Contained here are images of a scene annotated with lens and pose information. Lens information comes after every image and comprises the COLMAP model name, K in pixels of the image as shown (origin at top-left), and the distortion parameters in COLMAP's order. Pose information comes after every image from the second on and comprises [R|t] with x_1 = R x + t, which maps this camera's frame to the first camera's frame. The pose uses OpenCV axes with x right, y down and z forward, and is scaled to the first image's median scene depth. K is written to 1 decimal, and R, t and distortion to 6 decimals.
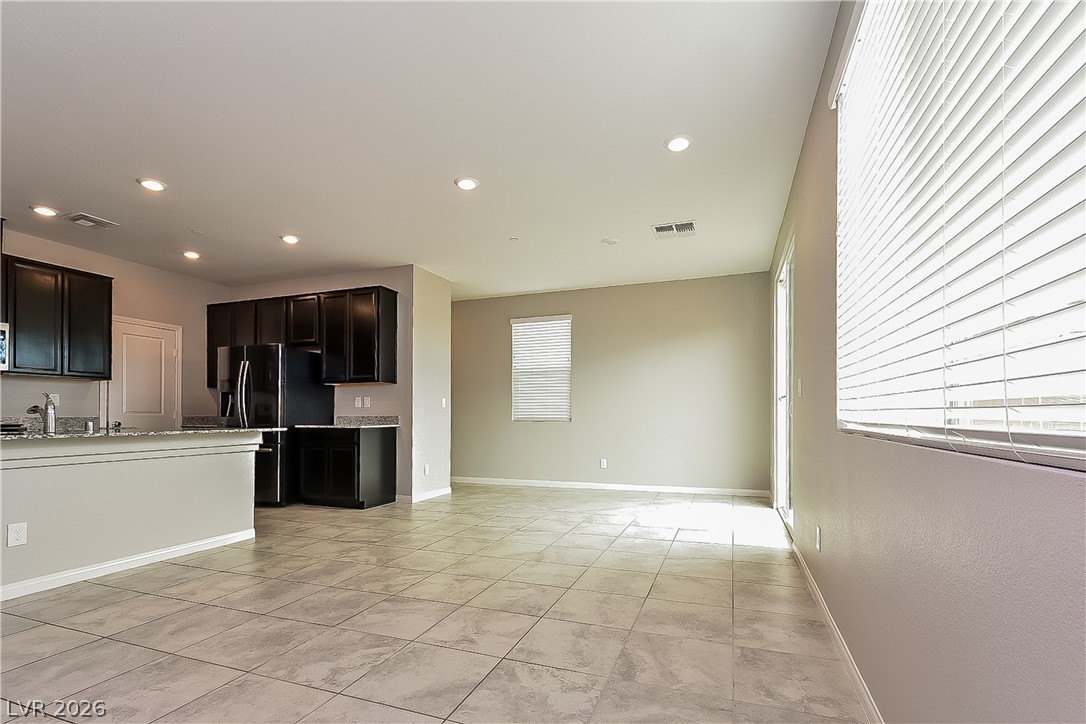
lens RADIAL K [[510.4, 0, 544.3], [0, 510.4, 414.3], [0, 0, 1]] dist [-0.001781, -0.000173]
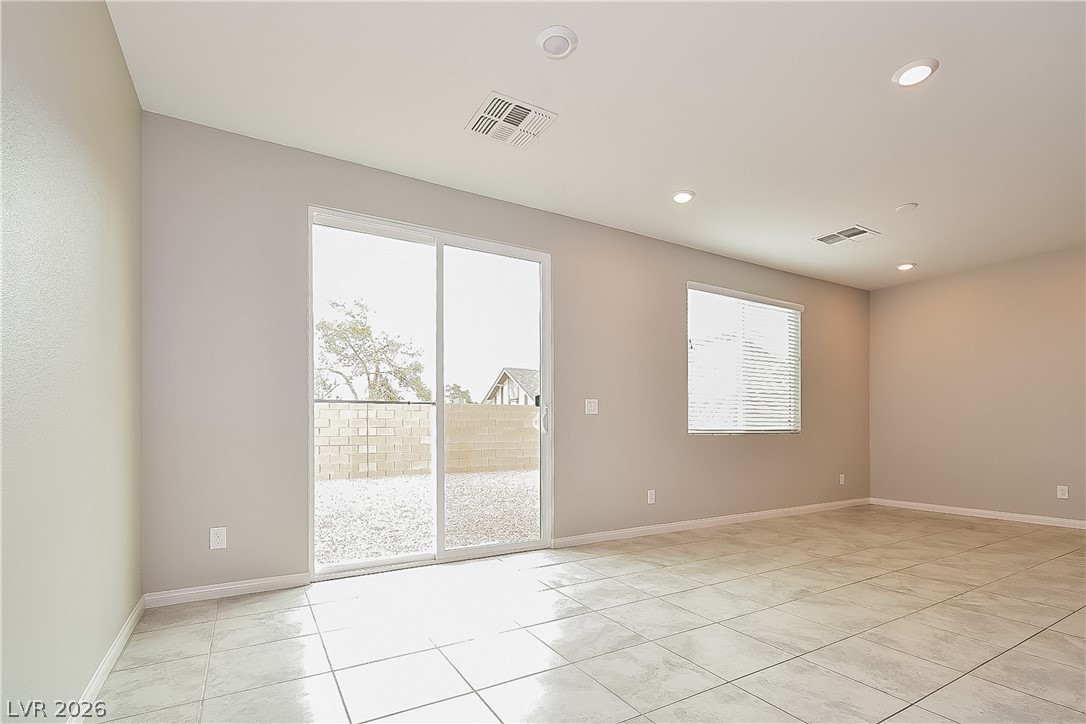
lens RADIAL K [[510.4, 0, 544.3], [0, 510.4, 414.3], [0, 0, 1]] dist [-0.001781, -0.000173]
pose [[-0.777949, 0.019362, 0.628028, -0.248932], [0.004635, 0.999675, -0.025078, 0.002927], [-0.628310, -0.016599, -0.777786, 2.229061]]
